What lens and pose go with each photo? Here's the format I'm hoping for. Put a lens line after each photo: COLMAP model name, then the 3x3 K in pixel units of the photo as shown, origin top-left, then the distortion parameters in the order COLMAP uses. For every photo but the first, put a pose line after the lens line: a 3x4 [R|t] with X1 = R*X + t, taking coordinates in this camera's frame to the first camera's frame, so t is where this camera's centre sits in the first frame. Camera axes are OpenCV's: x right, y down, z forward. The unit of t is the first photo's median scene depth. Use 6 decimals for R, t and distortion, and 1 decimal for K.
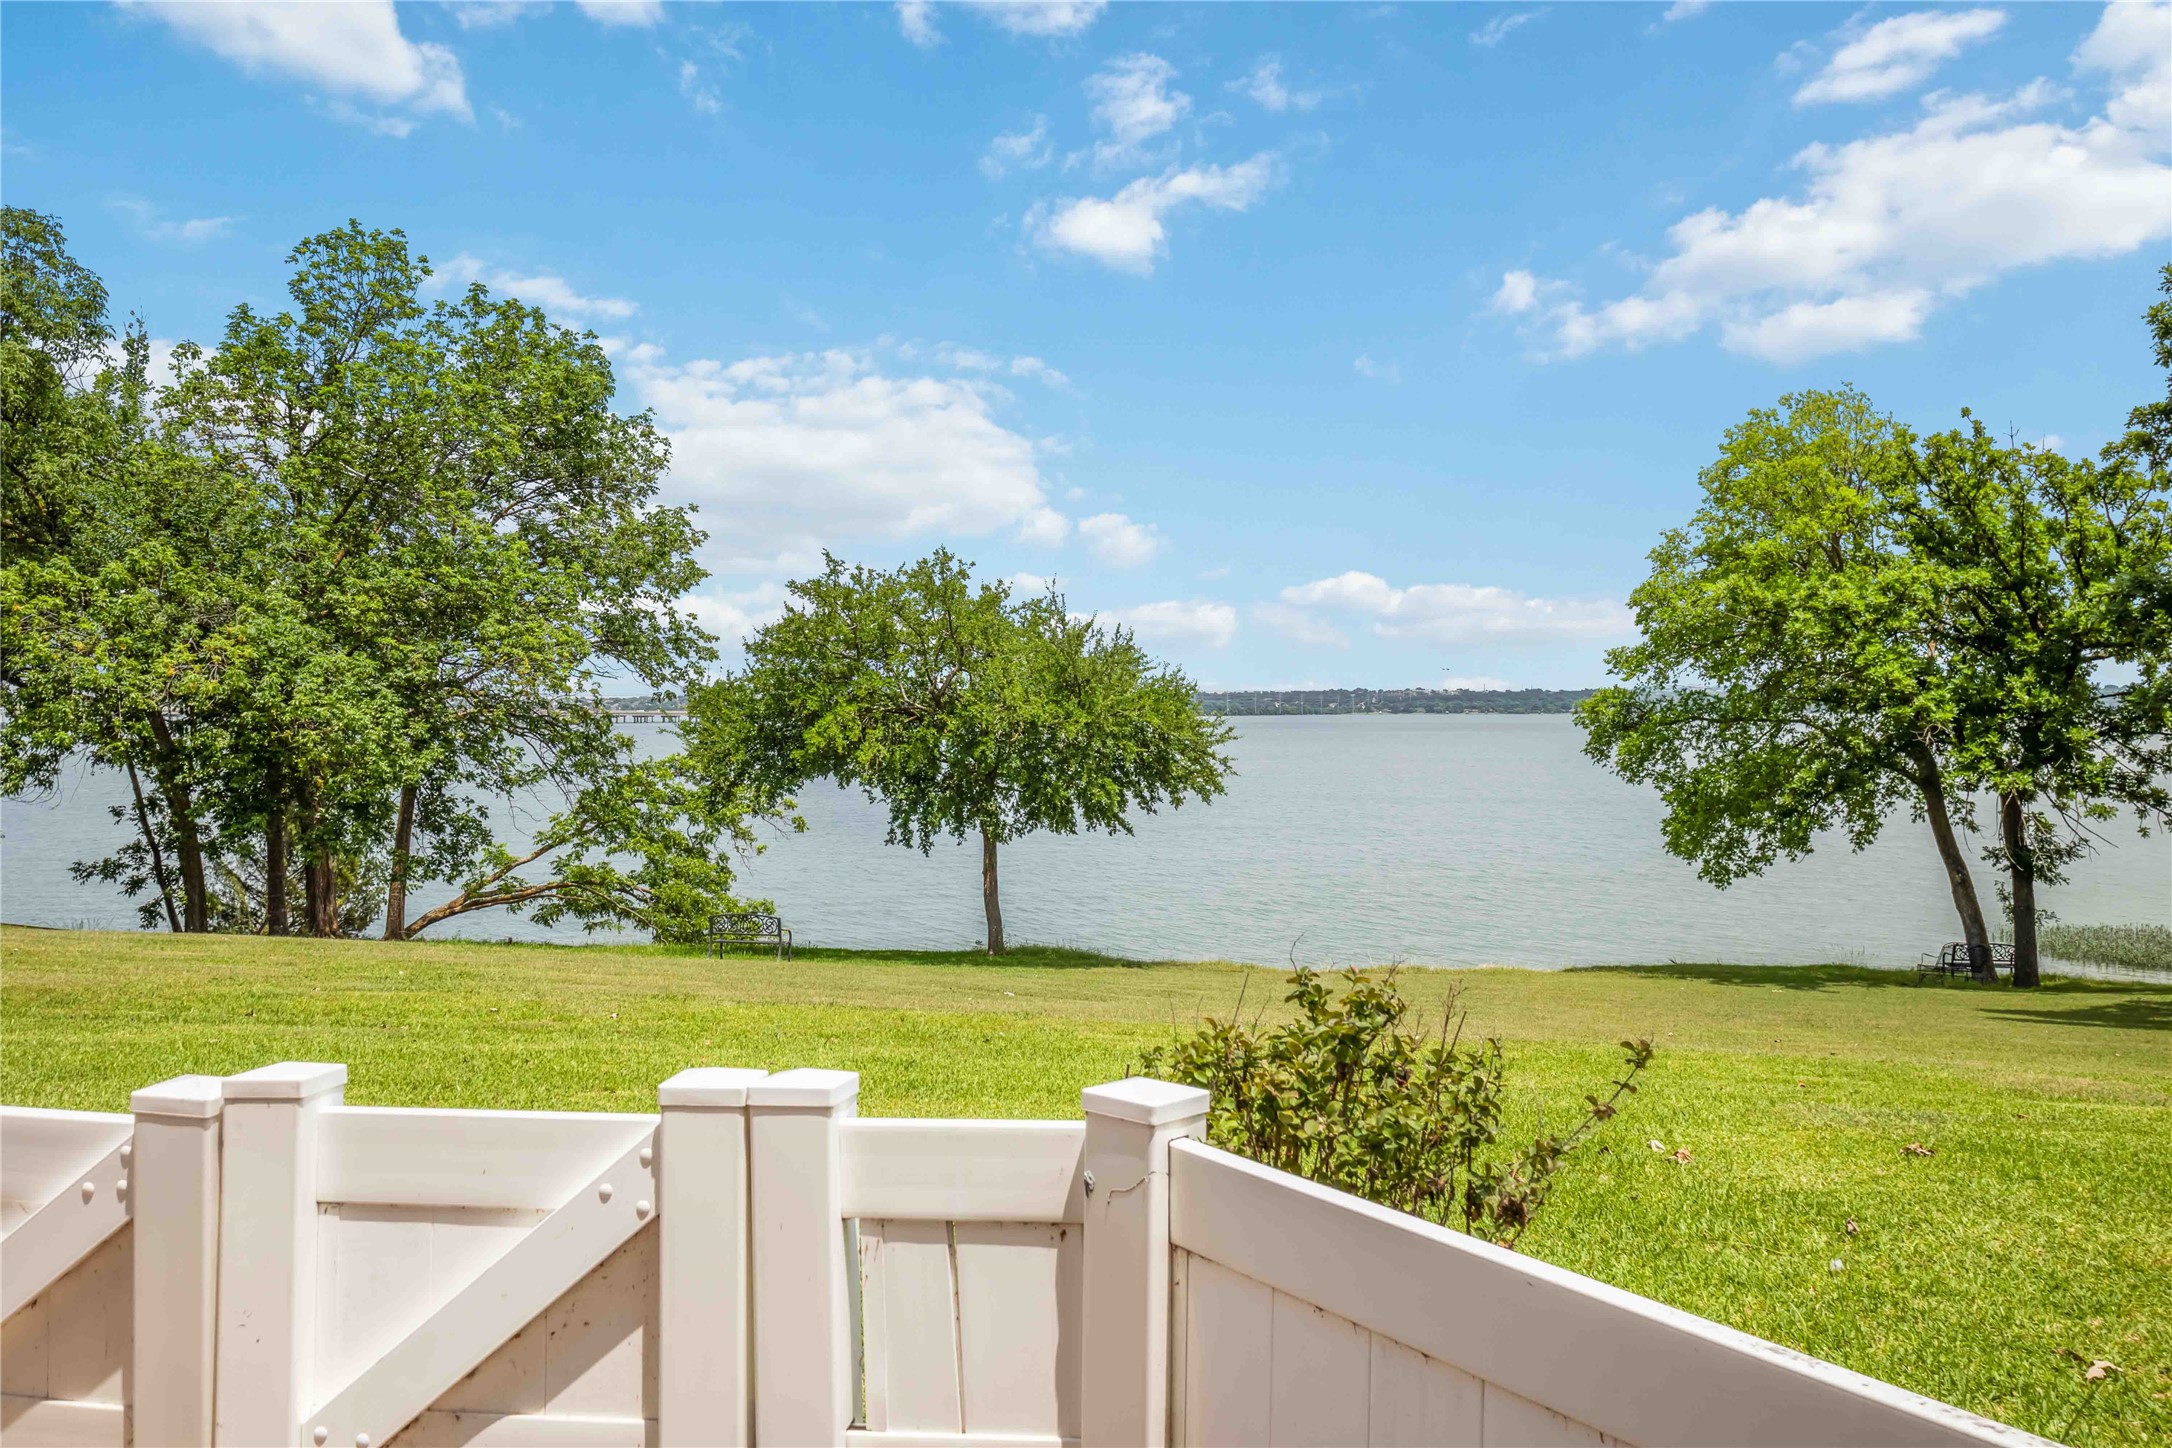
lens RADIAL K [[1689.8, 0, 1086.0], [0, 1689.8, 724.0], [0, 0, 1]] dist [-0.004700, 0.010921]
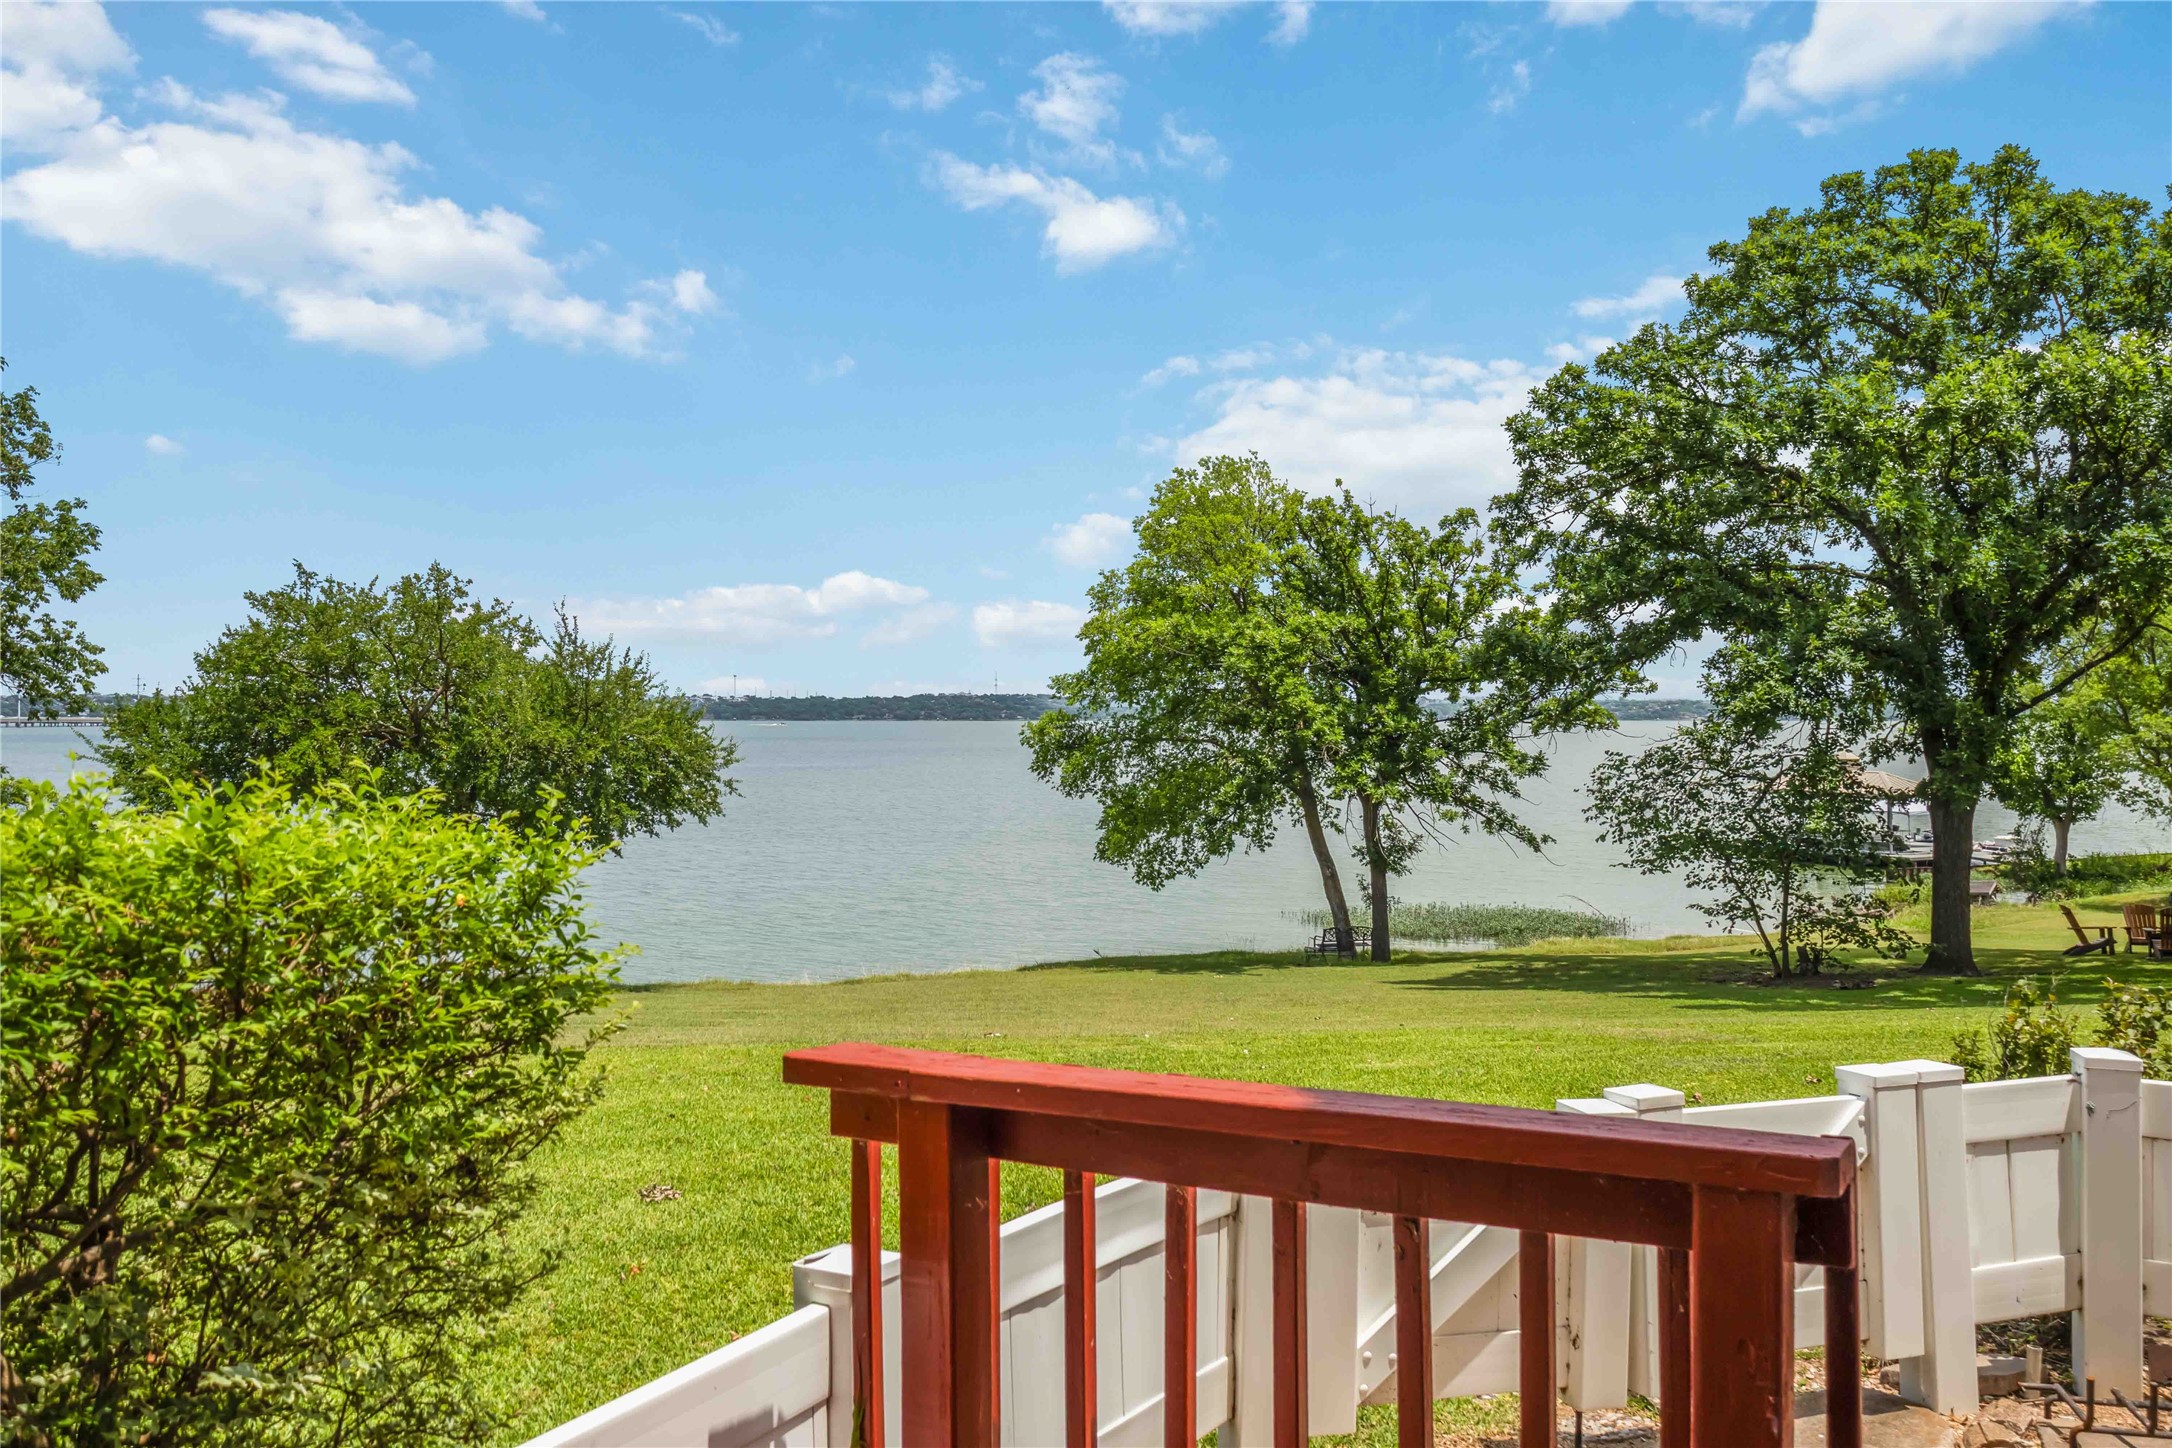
lens RADIAL K [[1689.8, 0, 1086.0], [0, 1689.8, 724.0], [0, 0, 1]] dist [-0.004700, 0.010921]
pose [[0.911675, 0.000681, 0.410912, -0.134474], [0.000625, 0.999995, -0.003044, -0.010372], [-0.410912, 0.003032, 0.911670, -0.015679]]
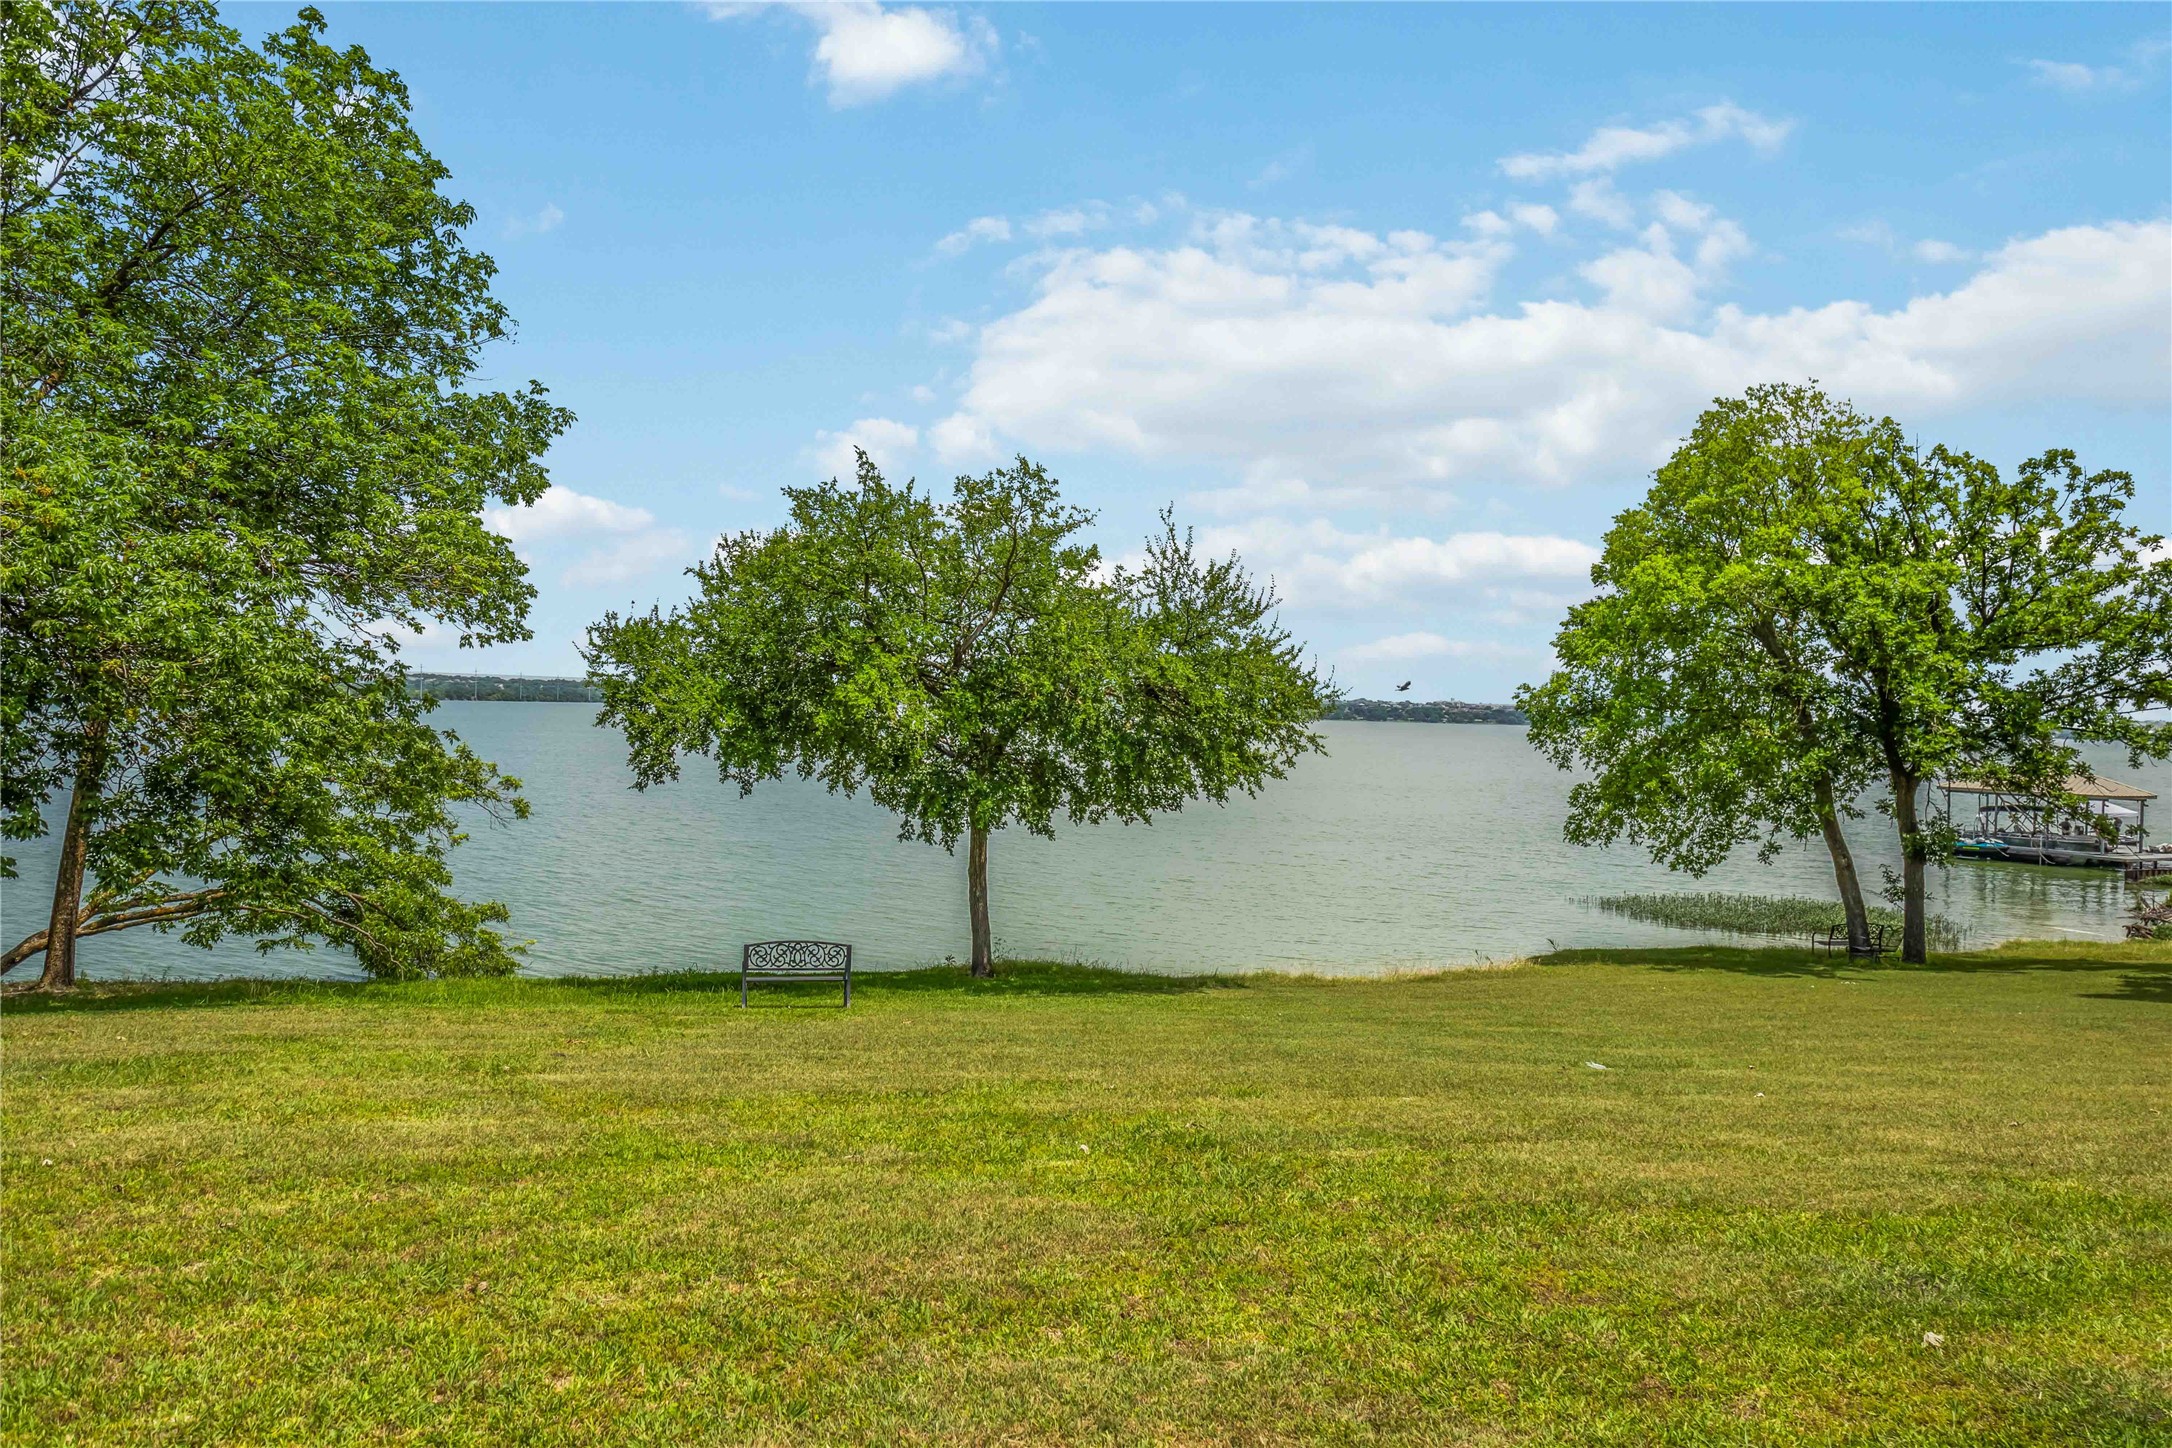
lens RADIAL K [[1555.4, 0, 1086.0], [0, 1555.4, 724.0], [0, 0, 1]] dist [0.019093, 0.002115]
pose [[0.916781, 0.021014, 0.398836, -0.324394], [-0.025273, 0.999666, 0.005423, 0.011983], [-0.398589, -0.015051, 0.917006, 0.308902]]
